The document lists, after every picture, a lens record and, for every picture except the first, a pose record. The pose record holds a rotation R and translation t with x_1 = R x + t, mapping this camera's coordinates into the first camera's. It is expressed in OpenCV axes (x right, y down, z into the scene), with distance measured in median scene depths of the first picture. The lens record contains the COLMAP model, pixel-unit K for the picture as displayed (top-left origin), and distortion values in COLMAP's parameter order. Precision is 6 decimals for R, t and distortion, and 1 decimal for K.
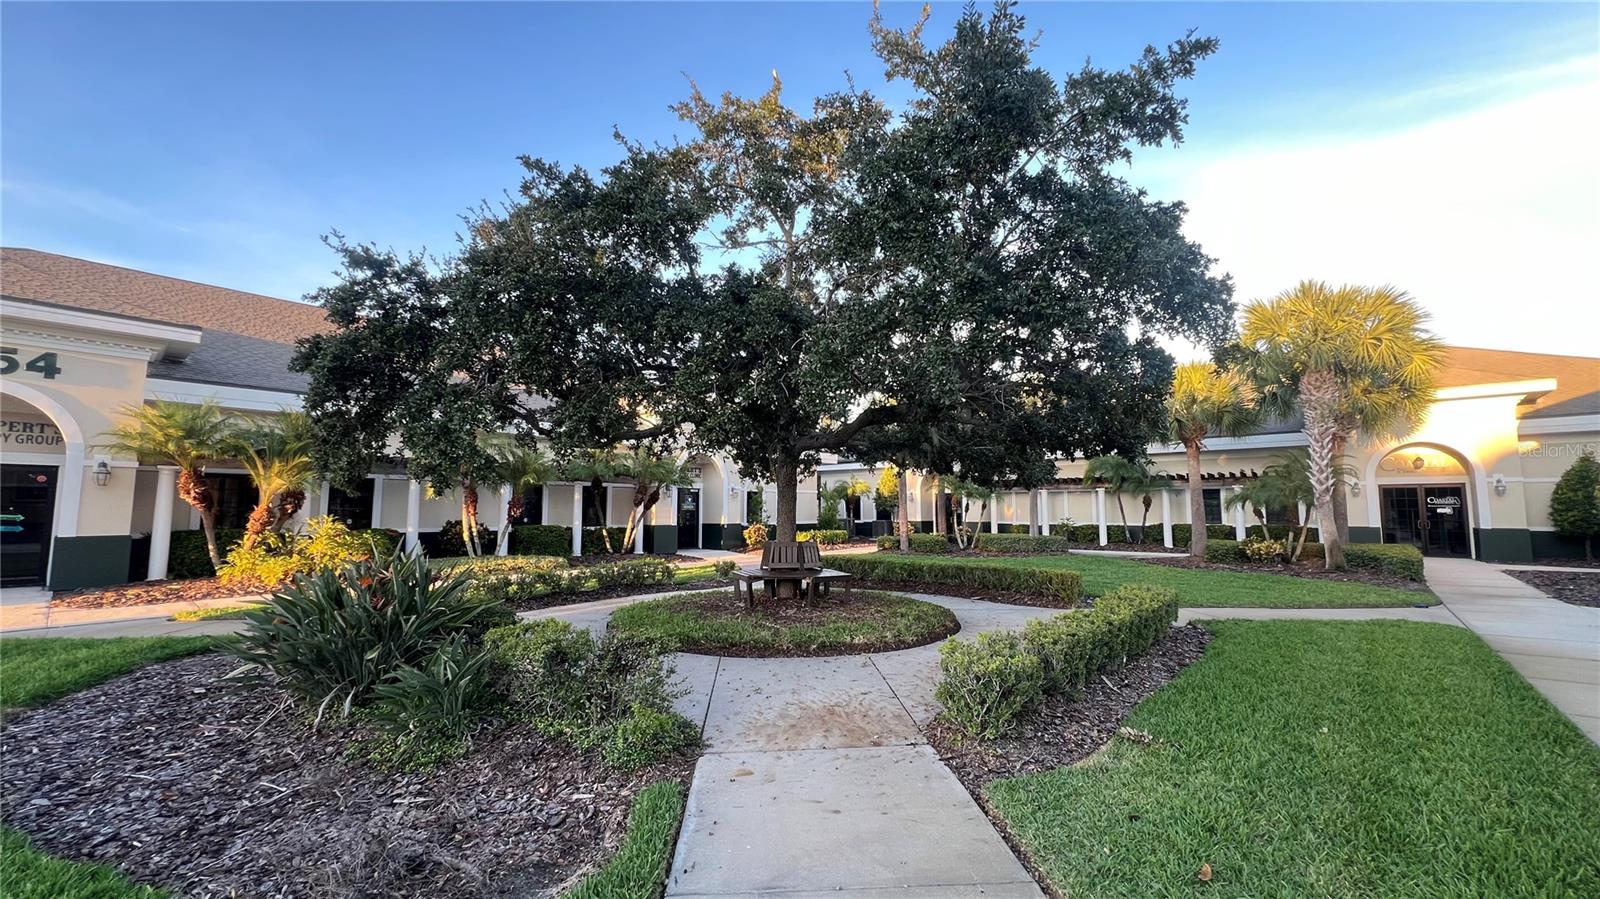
lens RADIAL K [[638.3, 0, 797.3], [0, 638.3, 448.0], [0, 0, 1]] dist [0.004515, 0.000763]
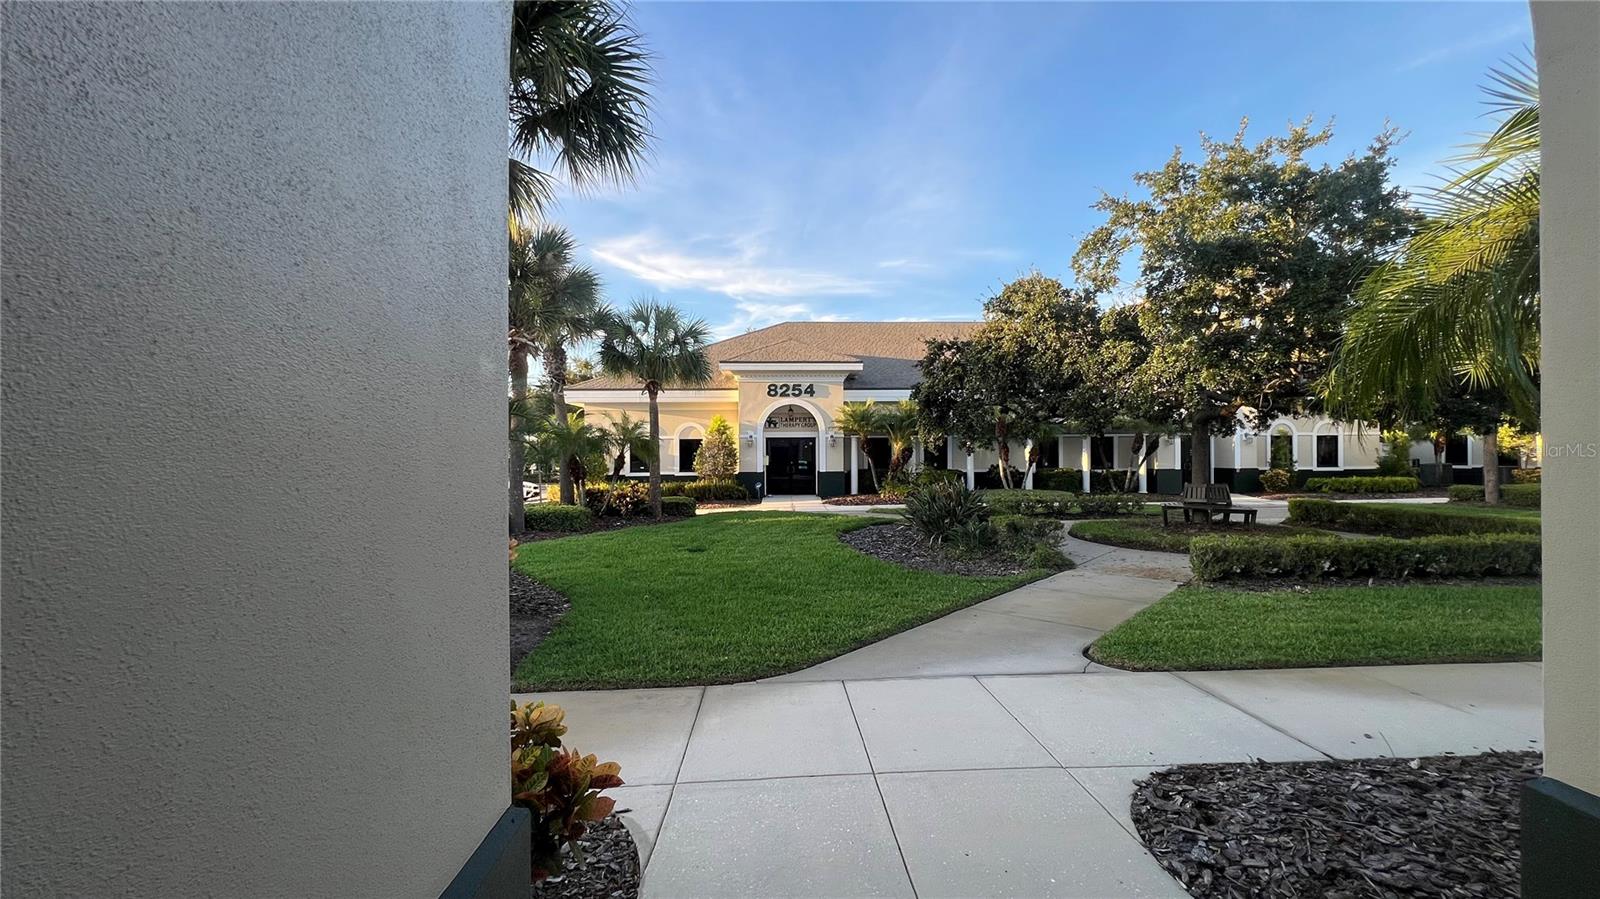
lens RADIAL K [[638.3, 0, 799.2], [0, 638.3, 449.3], [0, 0, 1]] dist [0.004515, 0.000763]
pose [[0.683314, -0.009887, -0.730058, 0.289439], [0.079864, 0.994921, 0.061277, -0.060680], [0.725744, -0.100176, 0.680633, -0.412395]]
